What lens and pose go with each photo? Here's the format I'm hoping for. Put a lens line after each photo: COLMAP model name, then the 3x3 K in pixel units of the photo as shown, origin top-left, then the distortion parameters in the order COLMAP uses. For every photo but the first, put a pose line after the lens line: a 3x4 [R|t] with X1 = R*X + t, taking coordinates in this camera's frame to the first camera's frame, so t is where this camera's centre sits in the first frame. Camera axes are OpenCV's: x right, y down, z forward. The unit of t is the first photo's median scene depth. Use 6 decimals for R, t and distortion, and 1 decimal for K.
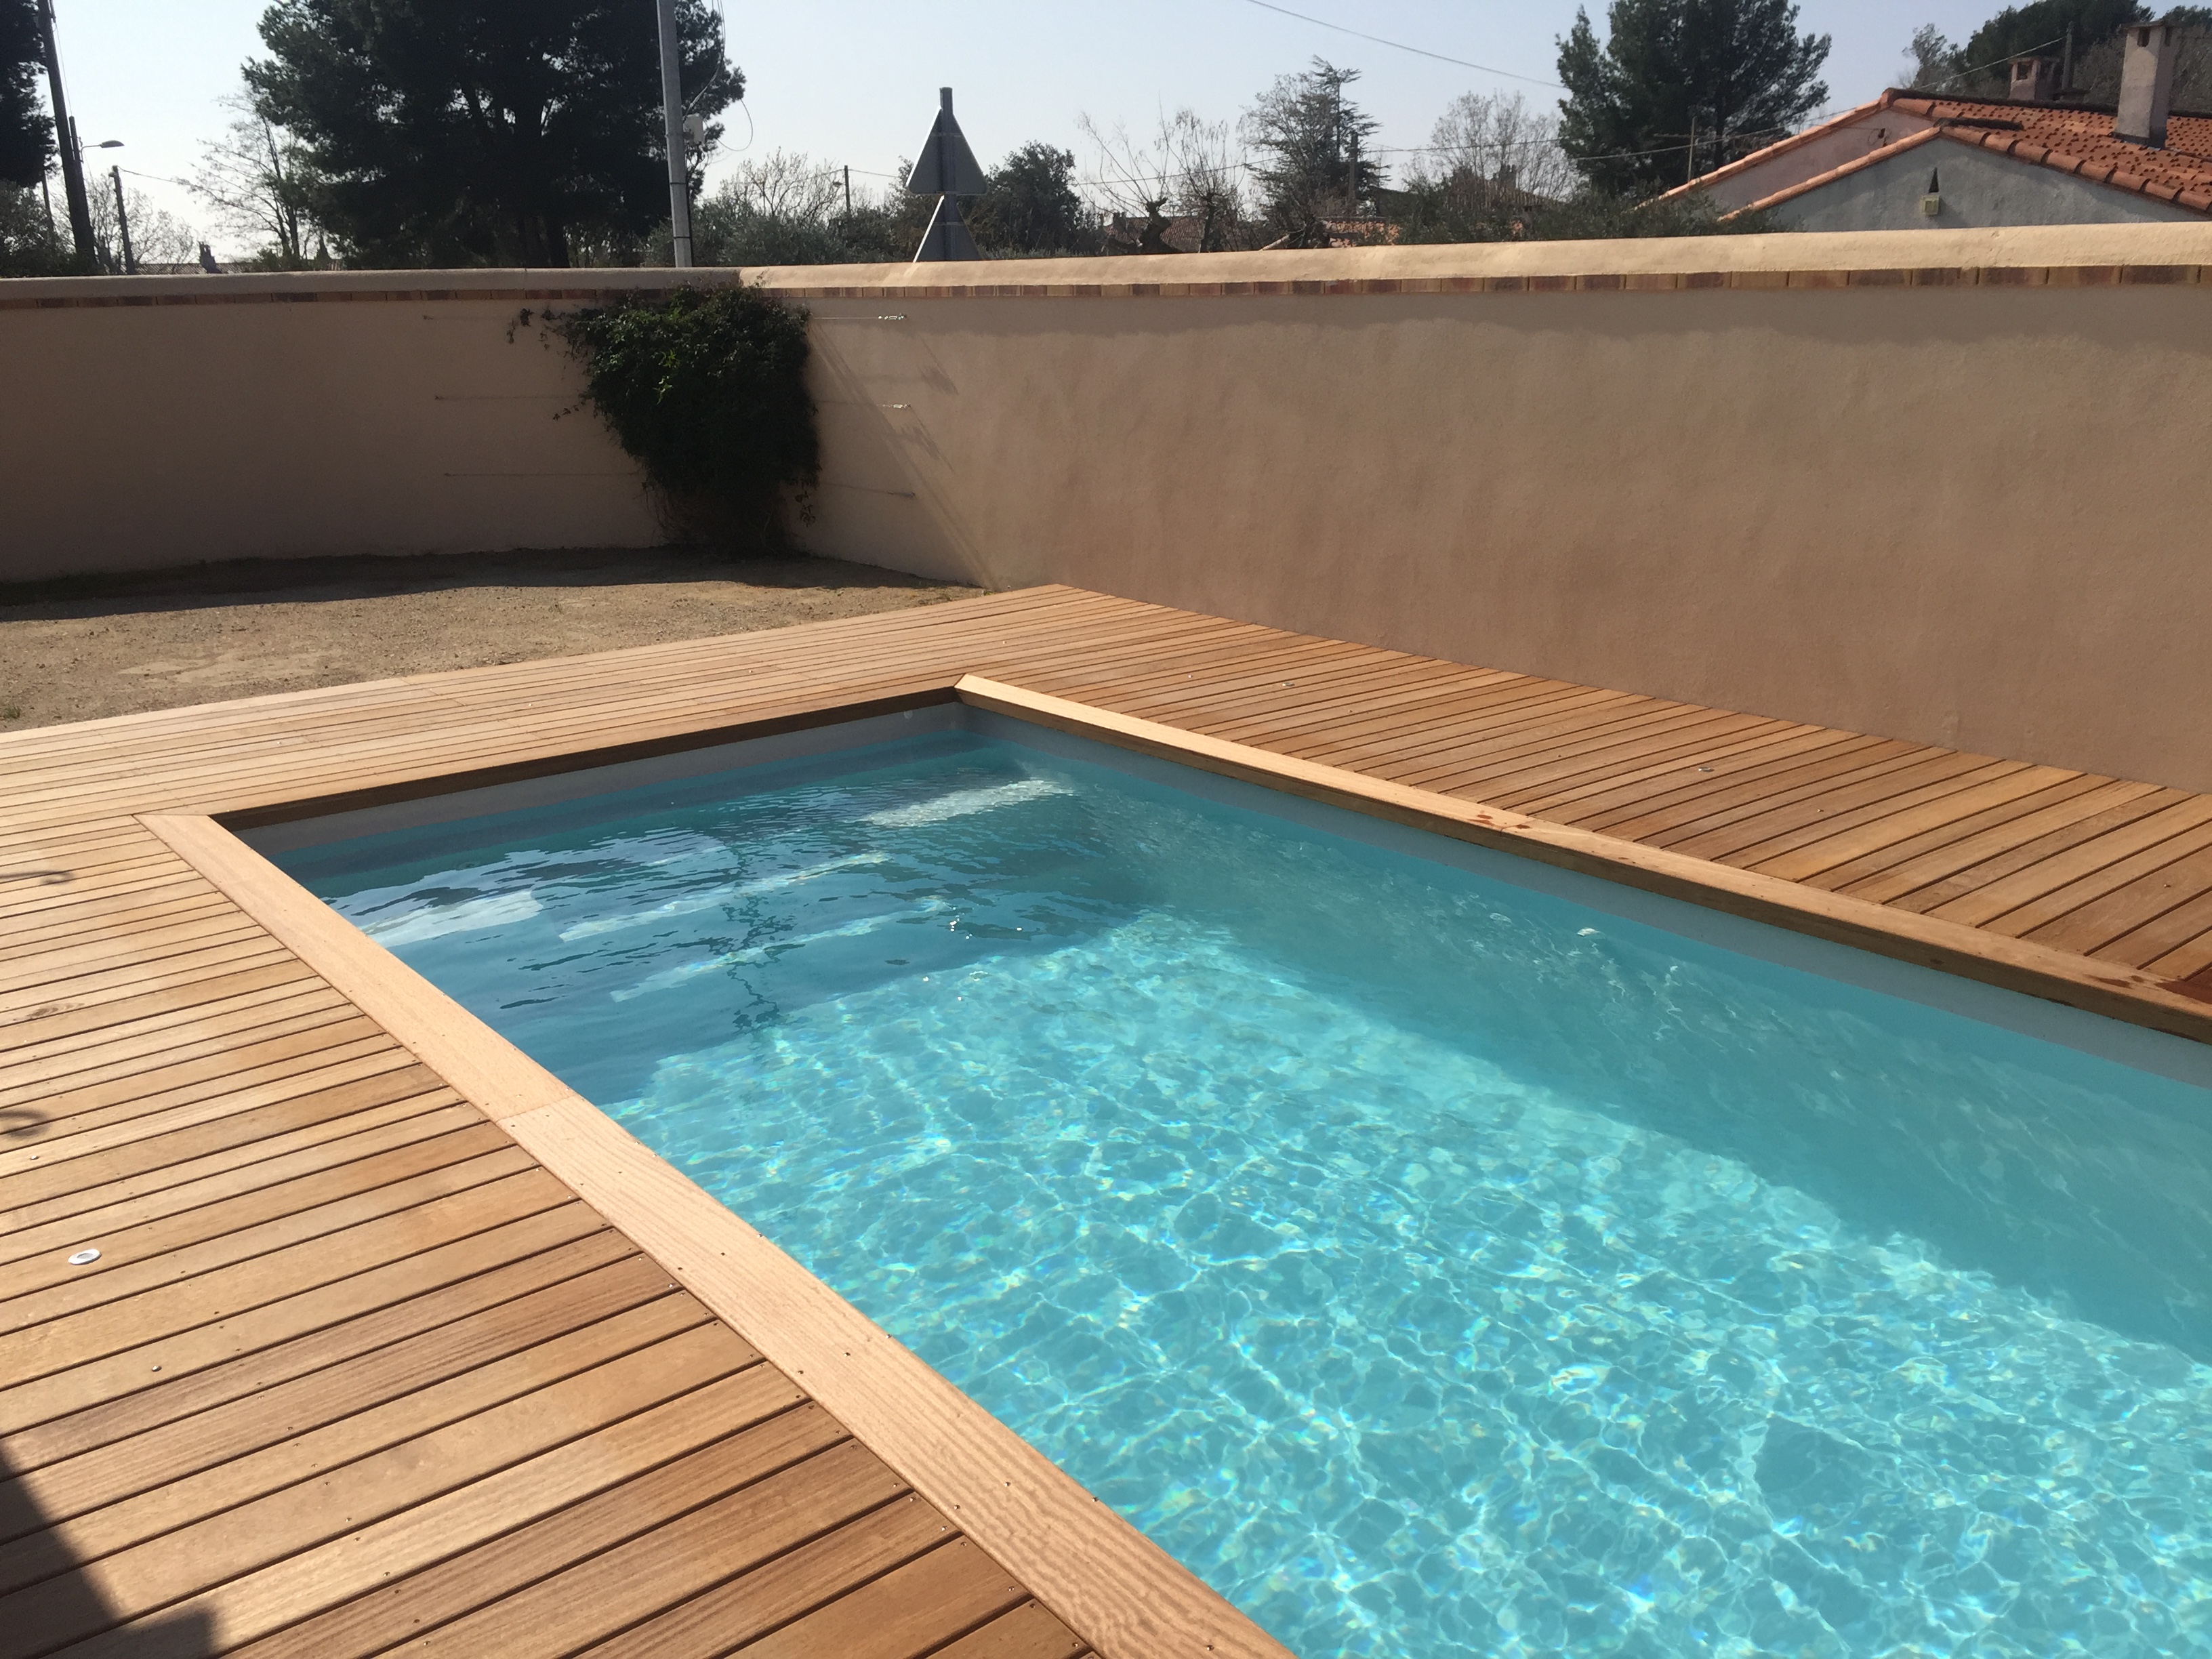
lens RADIAL K [[1838.3, 0, 1114.1], [0, 1838.3, 865.2], [0, 0, 1]] dist [0.097764, -0.138229]
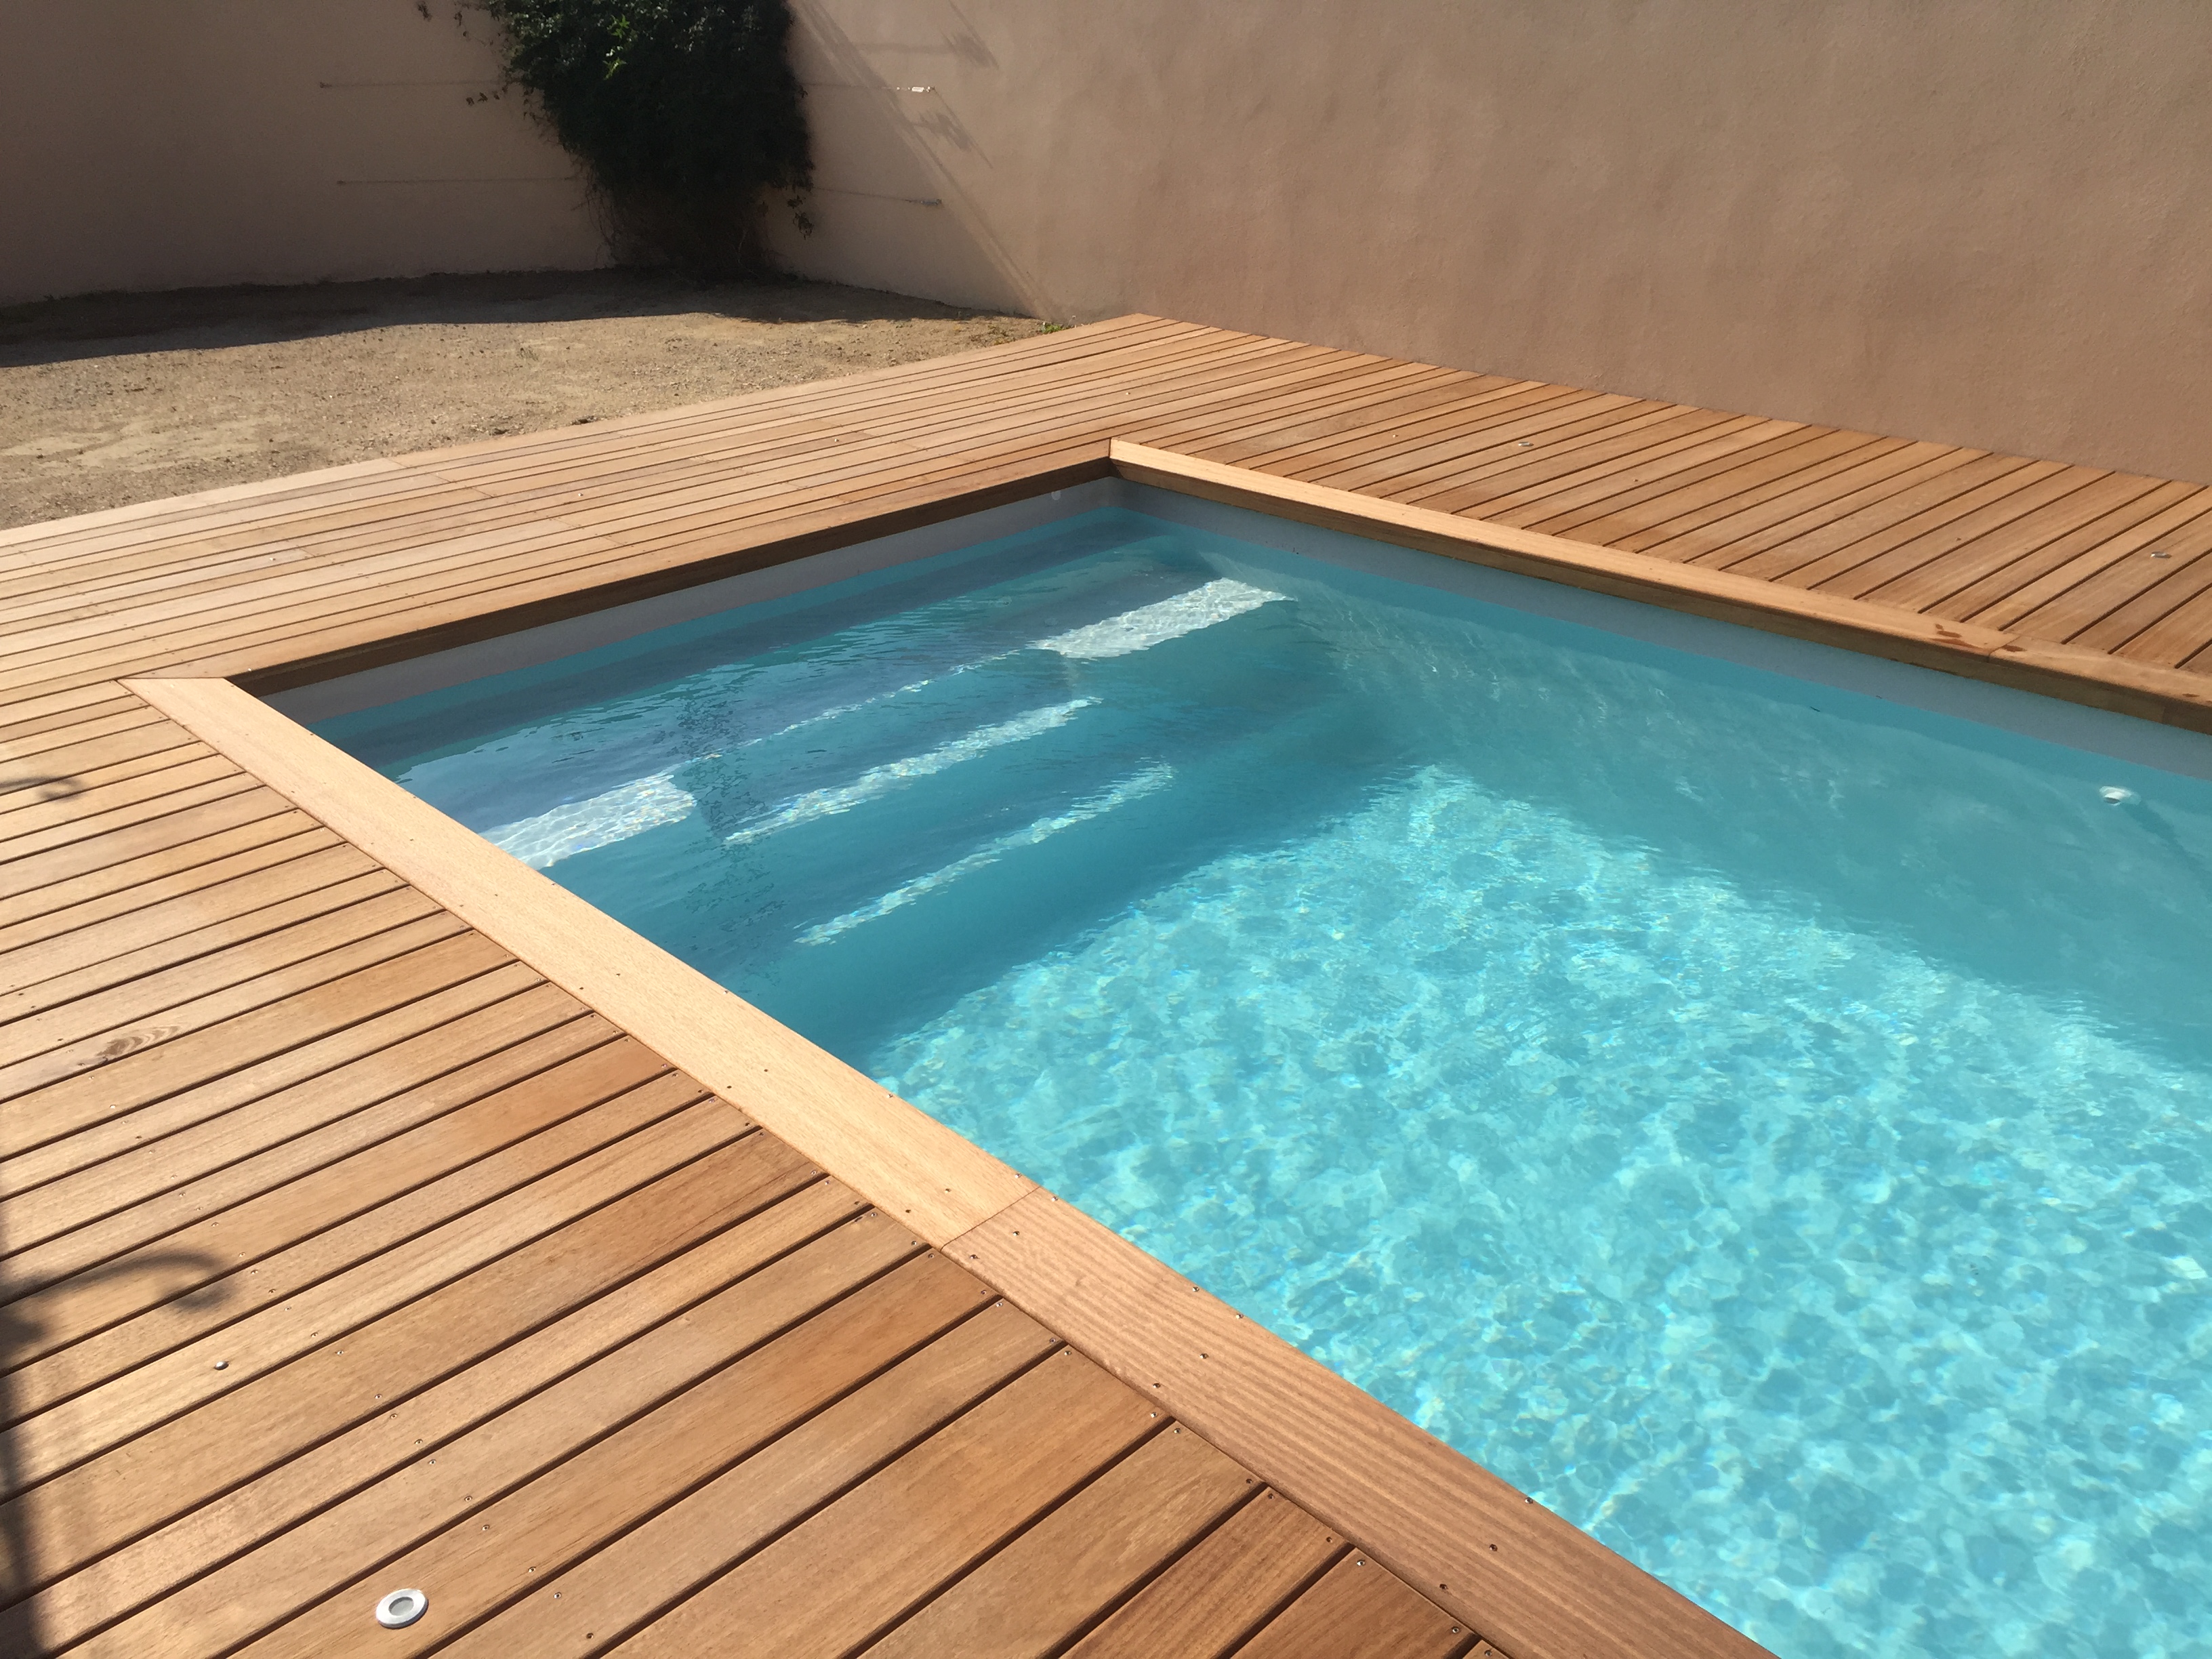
lens RADIAL K [[1838.3, 0, 1114.1], [0, 1838.3, 865.2], [0, 0, 1]] dist [0.097764, -0.138229]
pose [[0.996198, -0.039600, 0.077594, -0.135312], [0.027626, 0.988342, 0.149724, -0.036988], [-0.082619, -0.147011, 0.985678, 0.163825]]
